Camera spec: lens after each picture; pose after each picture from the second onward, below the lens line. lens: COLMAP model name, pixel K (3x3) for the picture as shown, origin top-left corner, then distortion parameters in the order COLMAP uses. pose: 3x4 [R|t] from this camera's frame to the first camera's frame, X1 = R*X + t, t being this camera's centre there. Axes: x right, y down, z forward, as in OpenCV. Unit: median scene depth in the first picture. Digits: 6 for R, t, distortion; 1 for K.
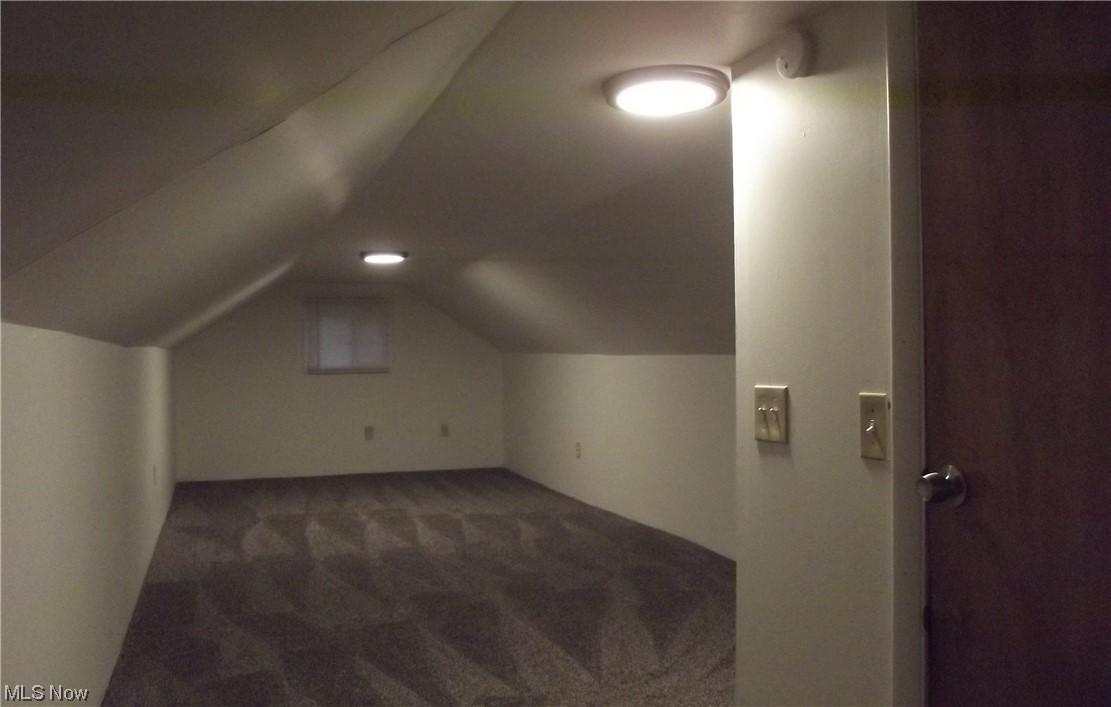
lens RADIAL K [[862.2, 0, 555.5], [0, 862.2, 353.5], [0, 0, 1]] dist [-0.057302, -0.000036]
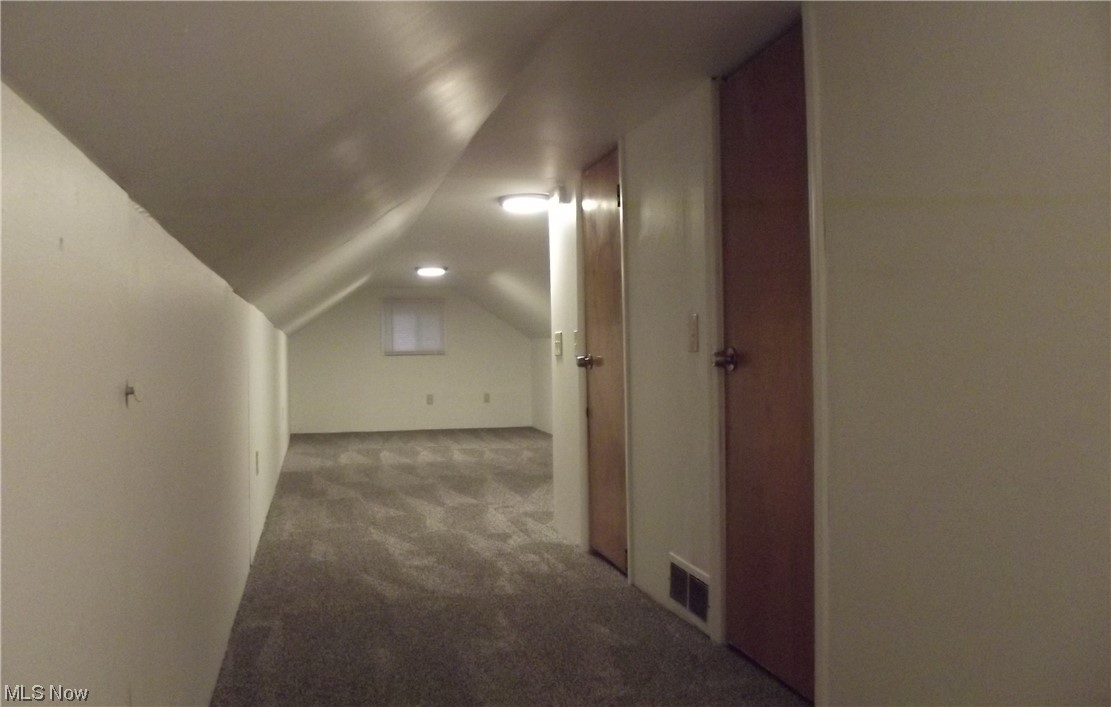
lens RADIAL K [[862.2, 0, 555.5], [0, 862.2, 353.5], [0, 0, 1]] dist [-0.057302, -0.000036]
pose [[0.995076, -0.005241, -0.098971, 0.149559], [0.005152, 0.999986, -0.001155, 0.031854], [0.098976, 0.000639, 0.995090, -0.425535]]
